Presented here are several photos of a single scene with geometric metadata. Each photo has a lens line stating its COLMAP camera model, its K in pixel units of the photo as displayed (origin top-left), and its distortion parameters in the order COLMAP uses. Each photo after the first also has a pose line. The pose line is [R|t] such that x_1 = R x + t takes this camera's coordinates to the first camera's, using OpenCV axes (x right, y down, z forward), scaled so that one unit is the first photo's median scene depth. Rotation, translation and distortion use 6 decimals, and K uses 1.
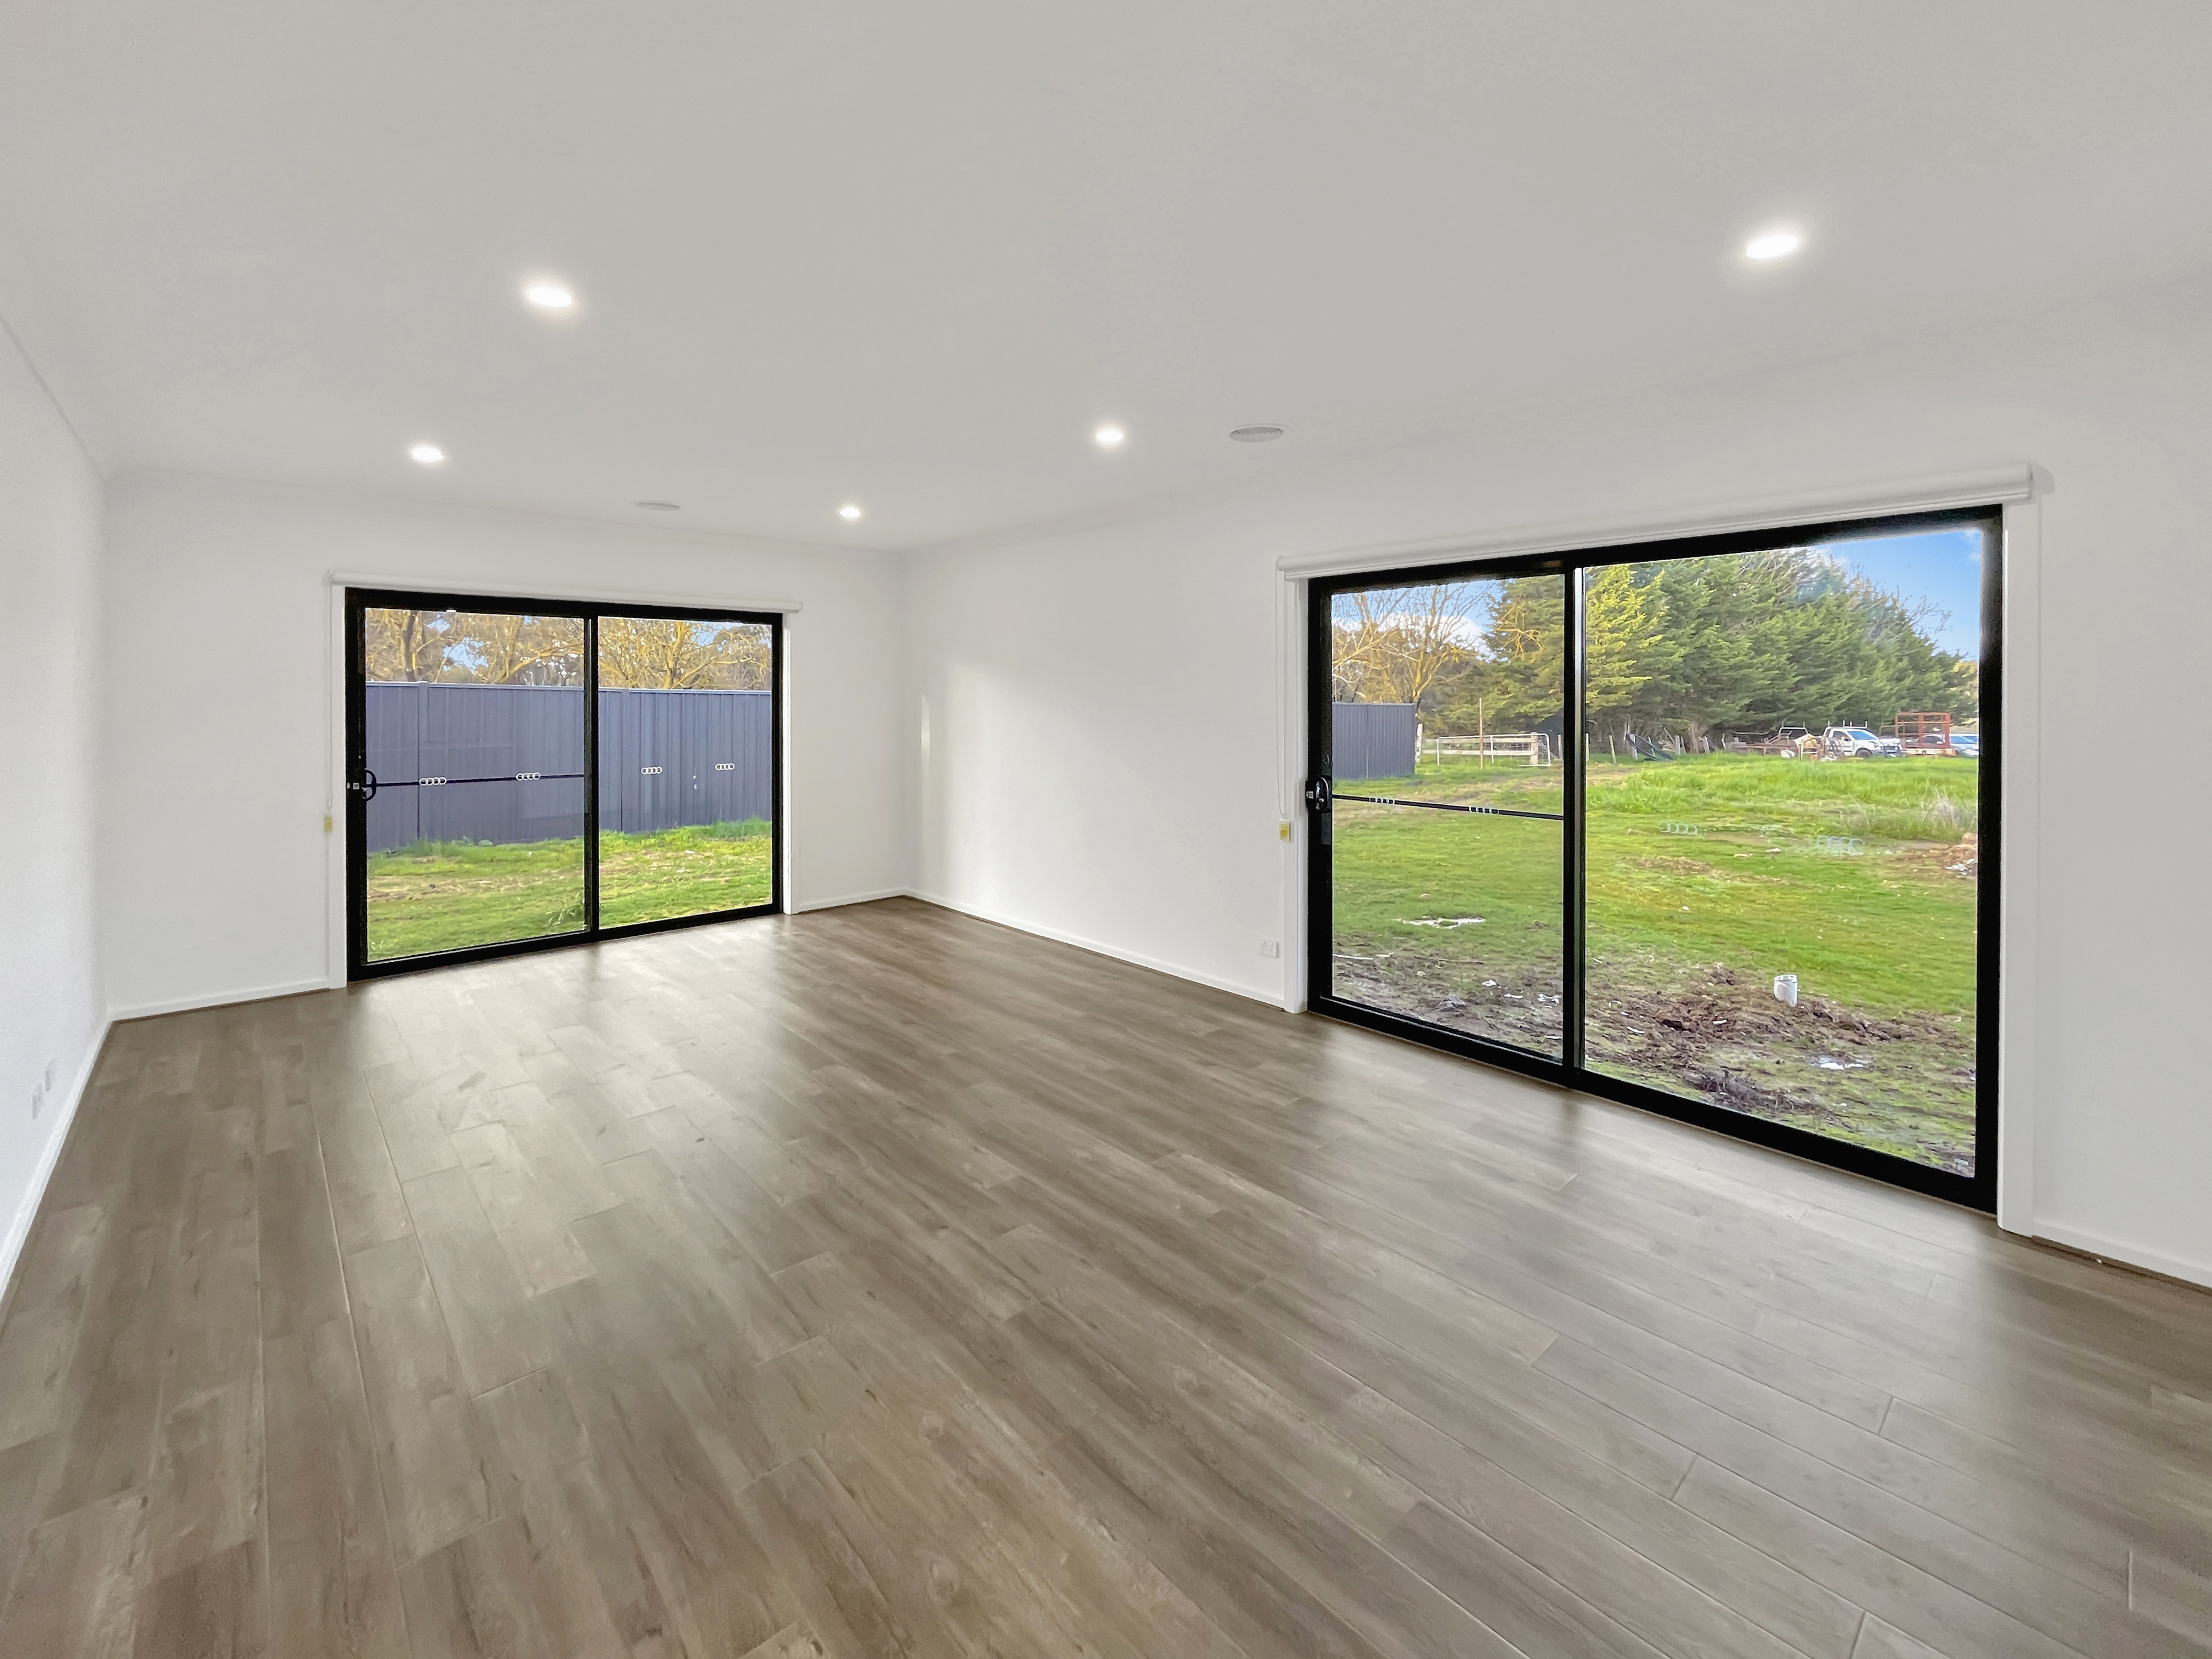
lens RADIAL K [[952.1, 0, 1100.4], [0, 952.1, 703.4], [0, 0, 1]] dist [0.001154, -0.000001]
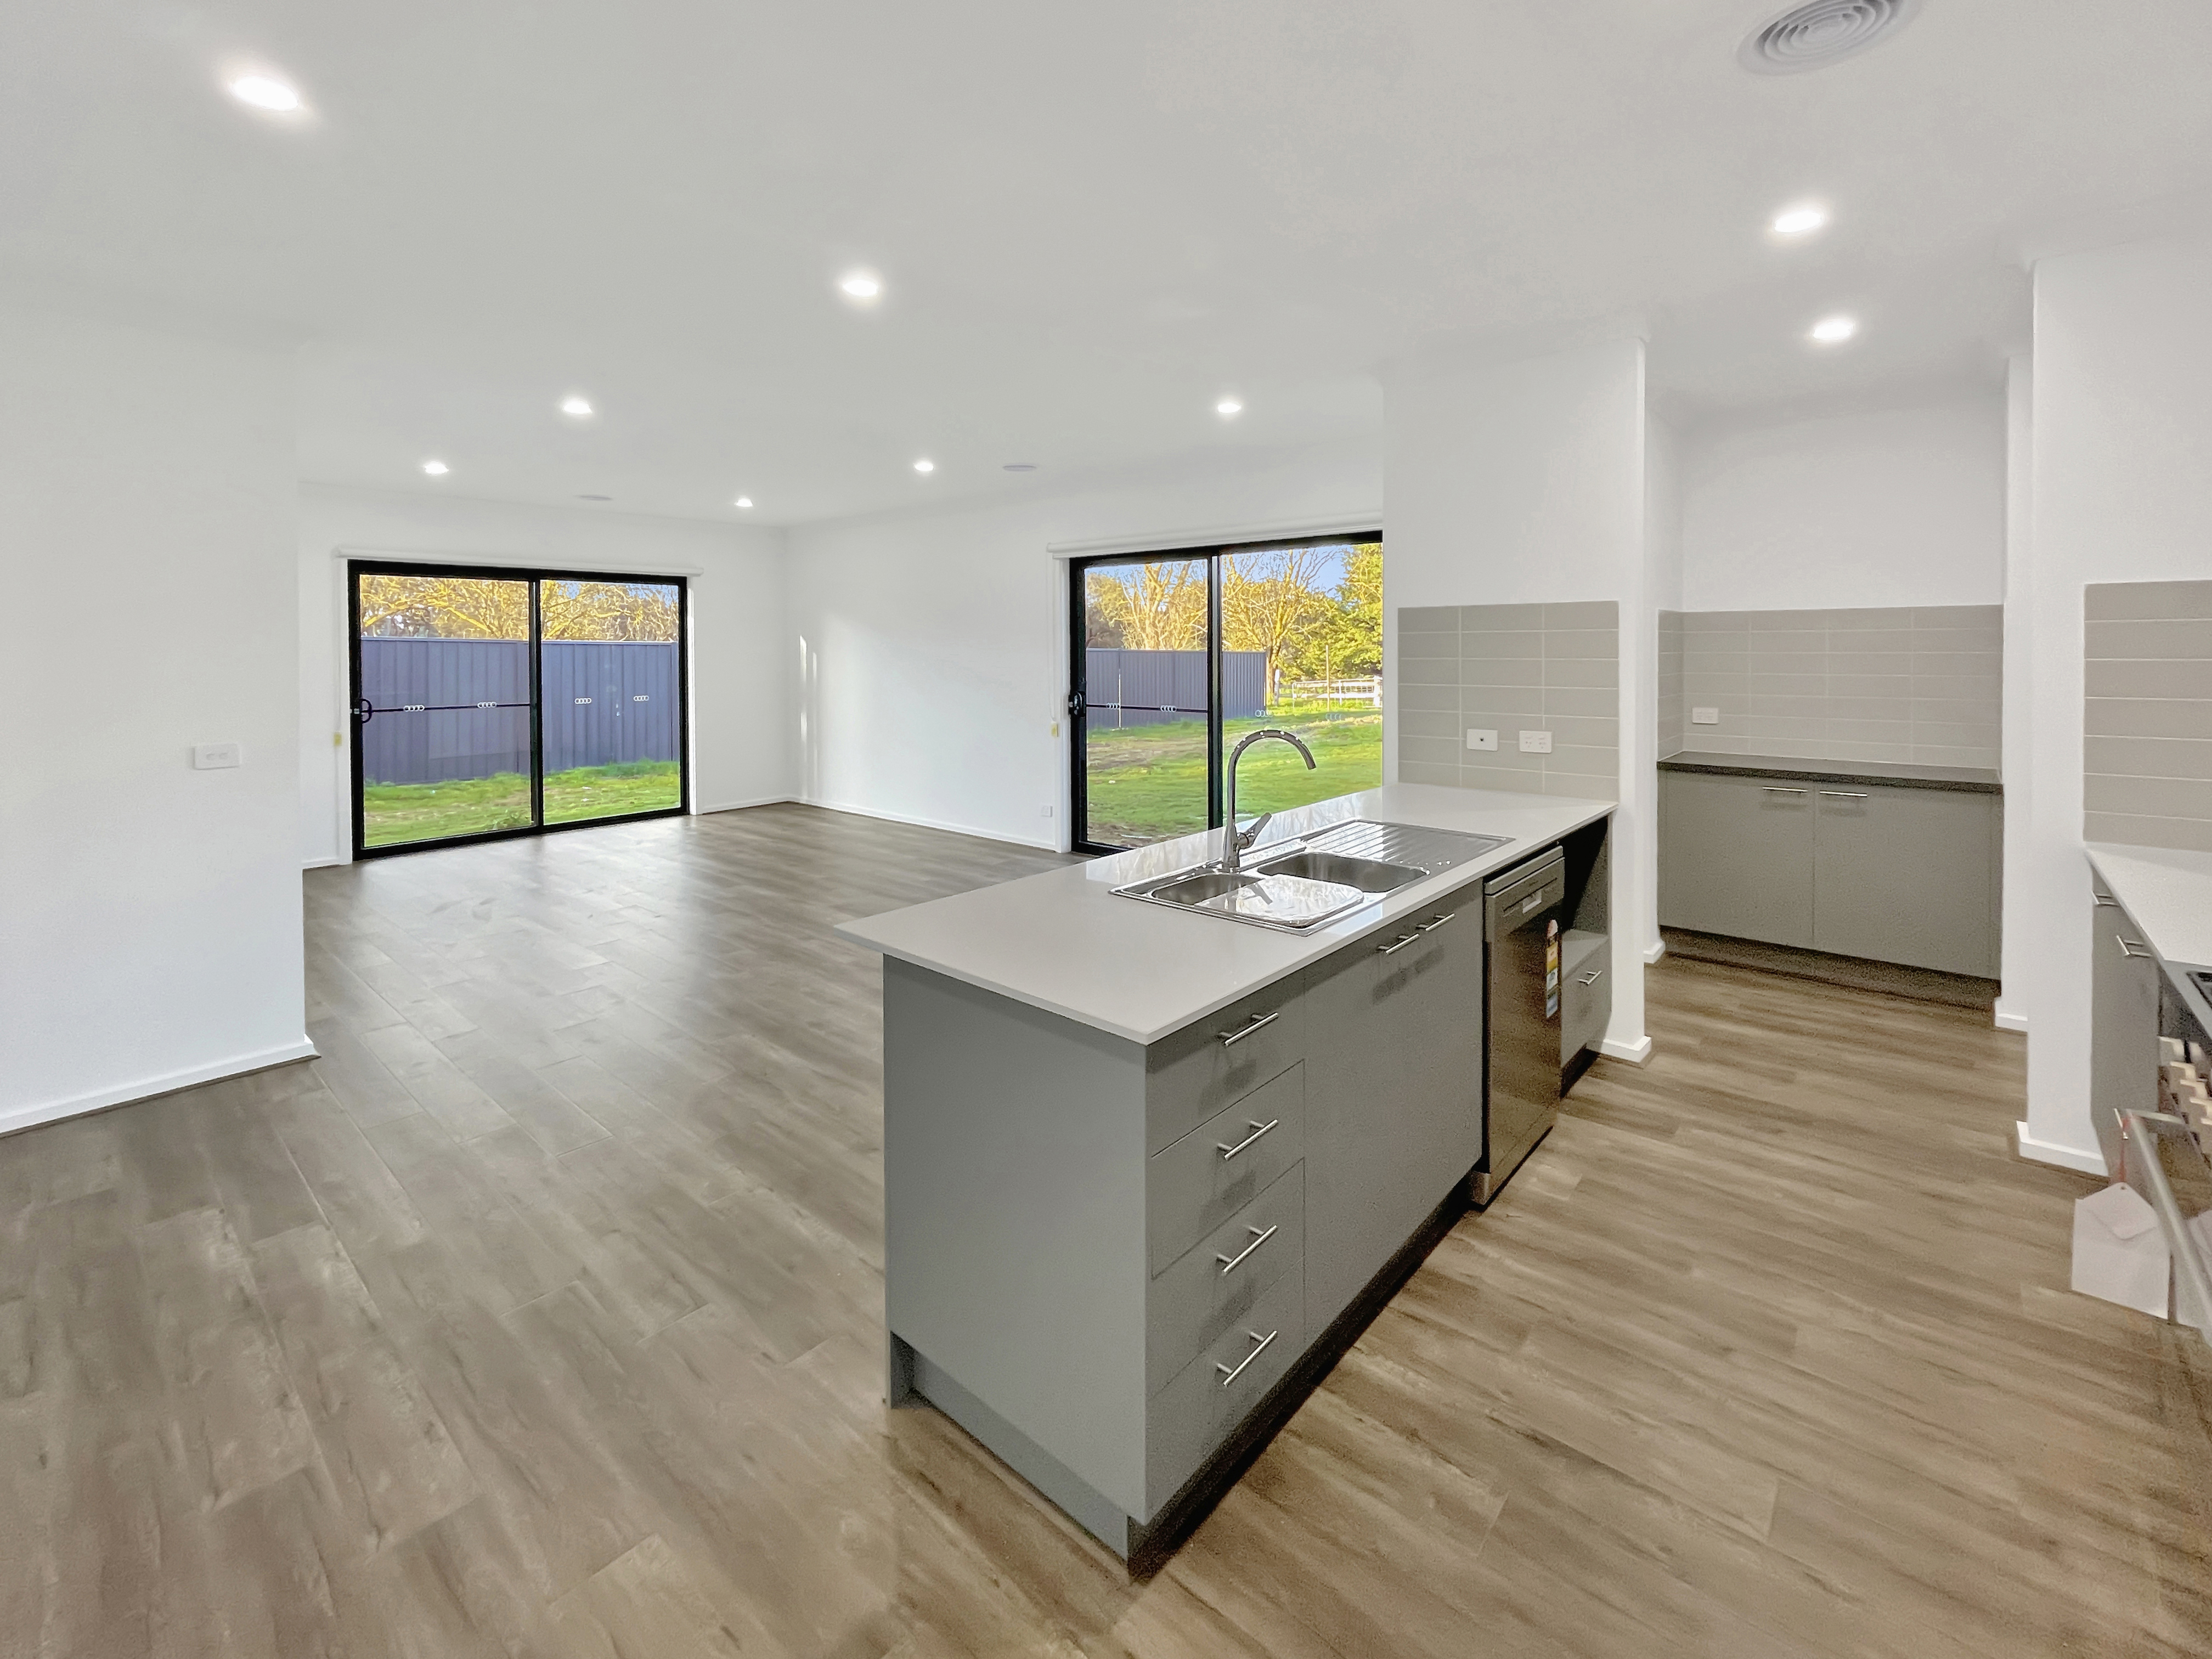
lens RADIAL K [[967.5, 0, 1099.9], [0, 967.5, 660.5], [0, 0, 1]] dist [-0.001533, -0.000239]
pose [[0.993922, -0.008015, 0.109790, 0.068676], [0.007428, 0.999956, 0.005759, 0.013230], [-0.109832, -0.004909, 0.993938, -0.336517]]
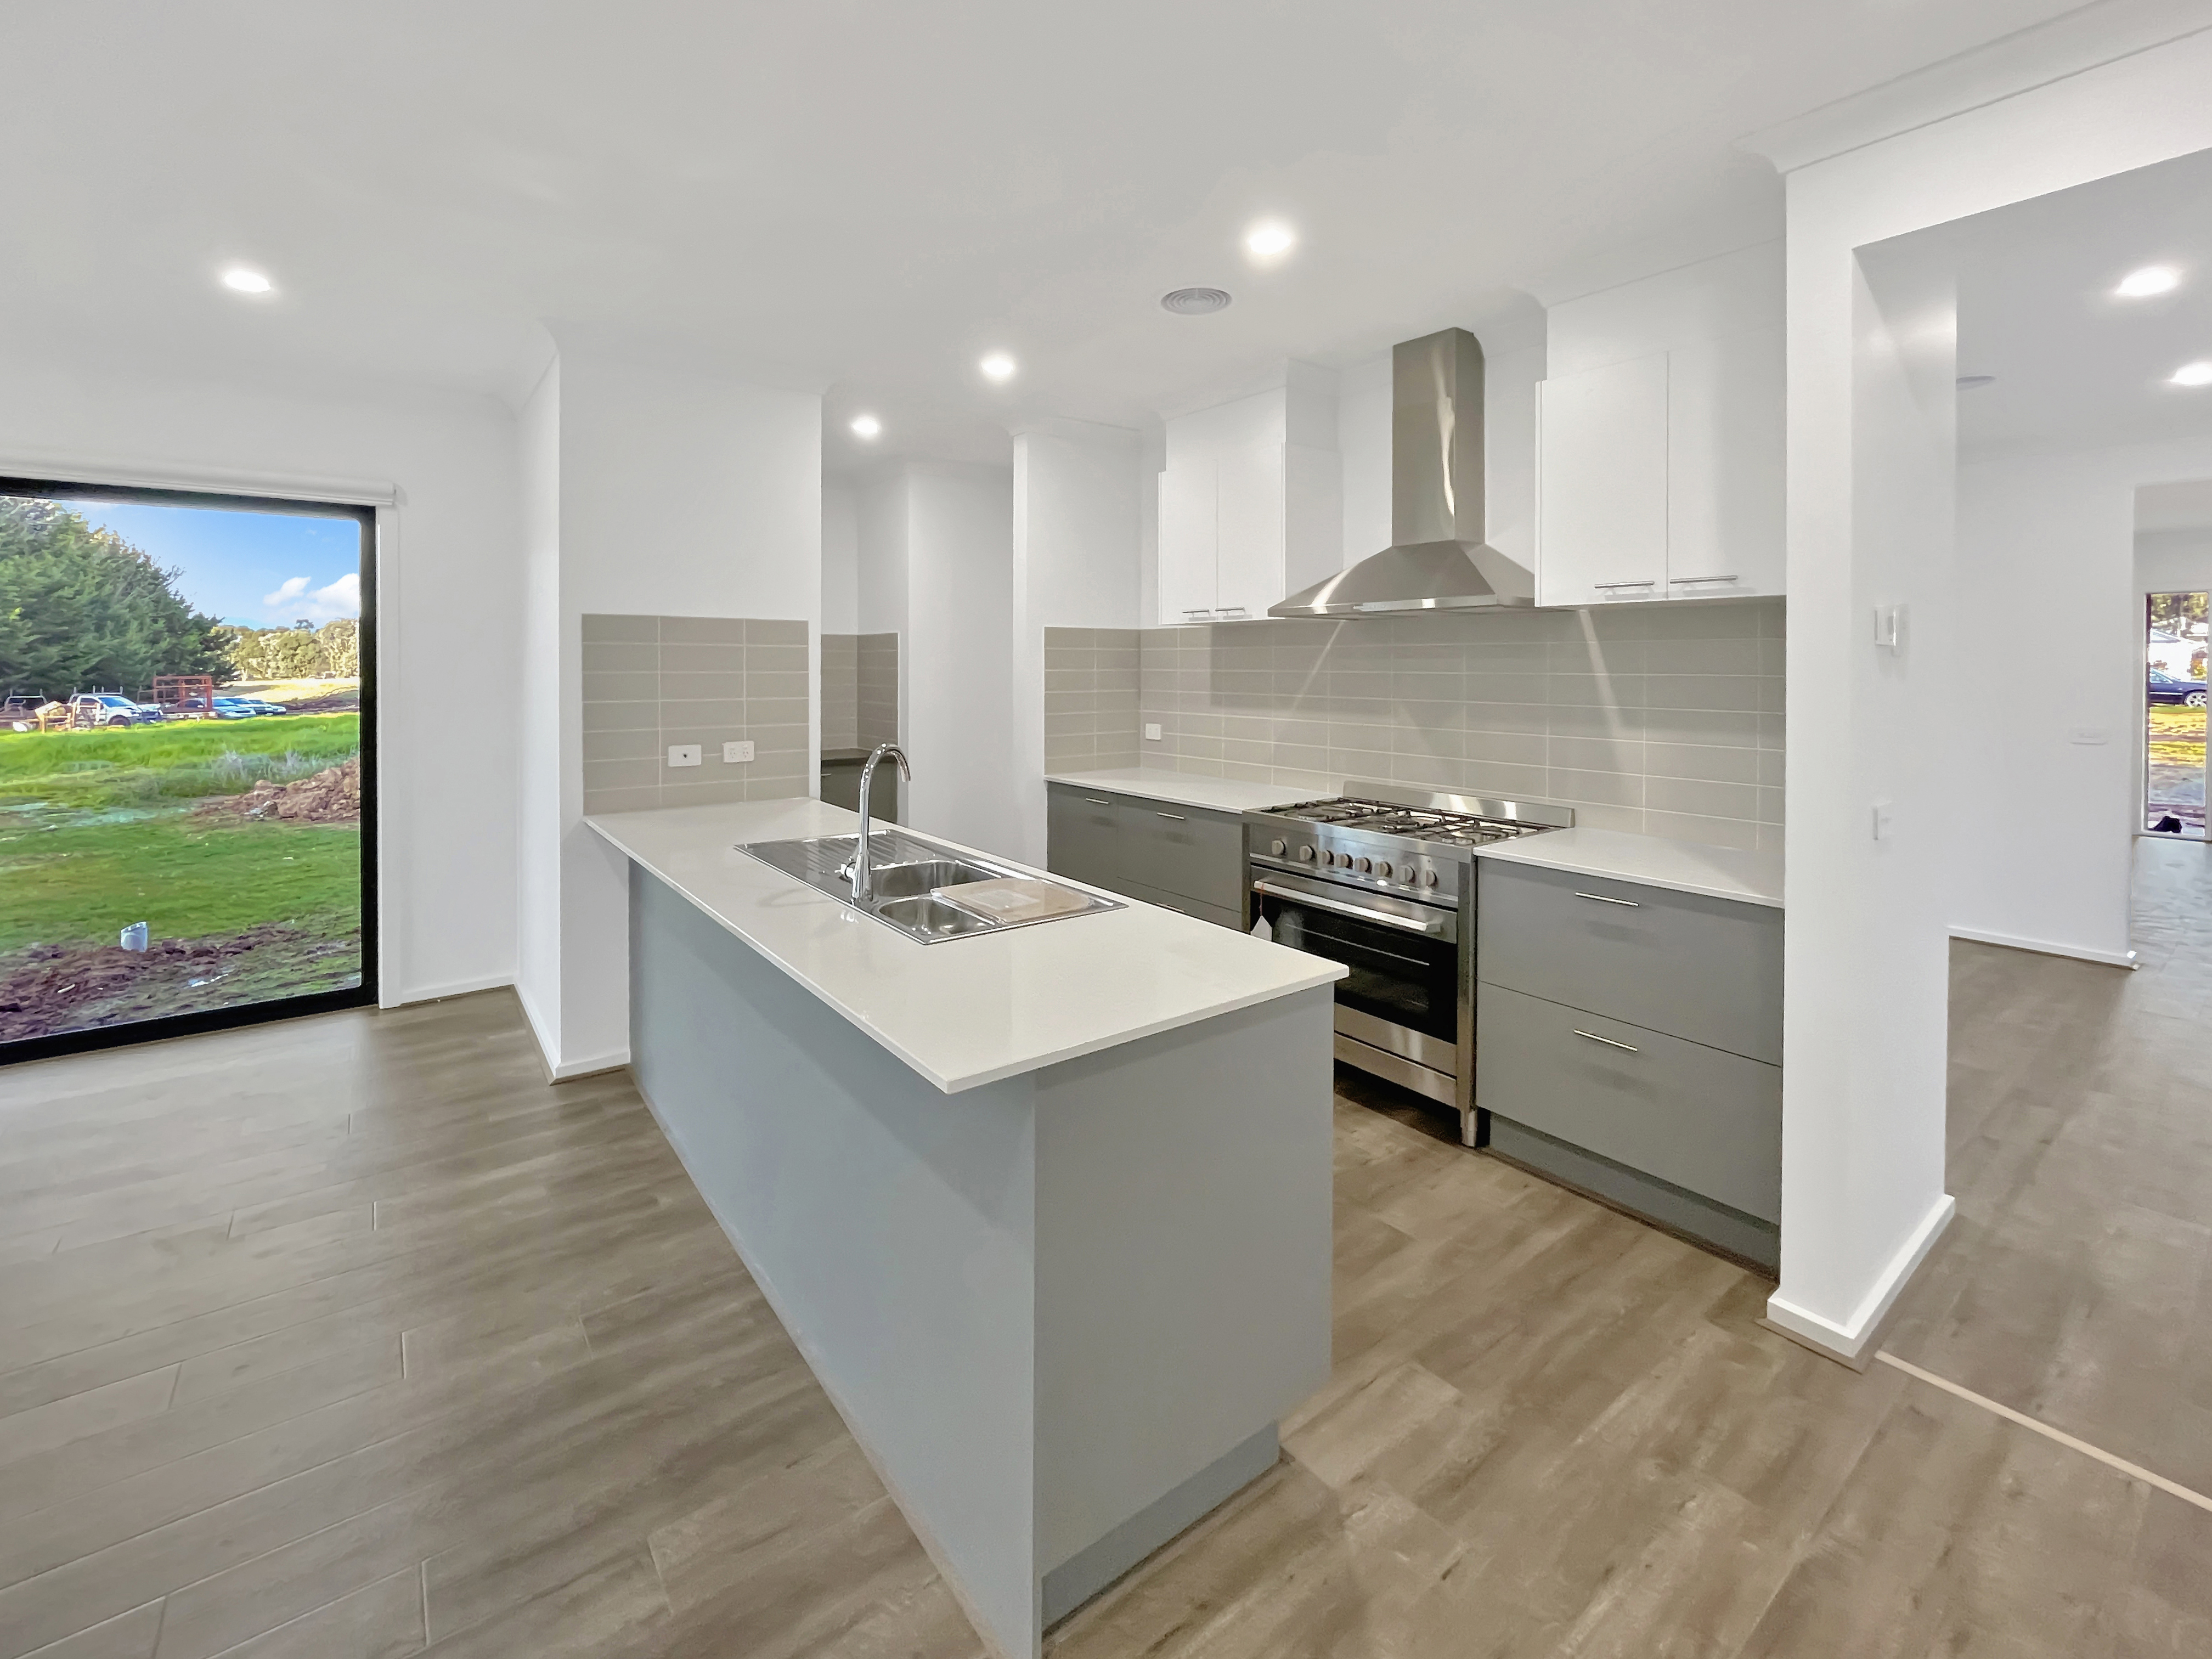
lens RADIAL K [[957.2, 0, 1095.4], [0, 957.2, 671.6], [0, 0, 1]] dist [-0.009848, -0.000236]
pose [[0.085362, -0.008530, 0.996313, -0.159874], [0.005260, 0.999953, 0.008111, 0.013774], [-0.996336, 0.004548, 0.085403, -0.082350]]
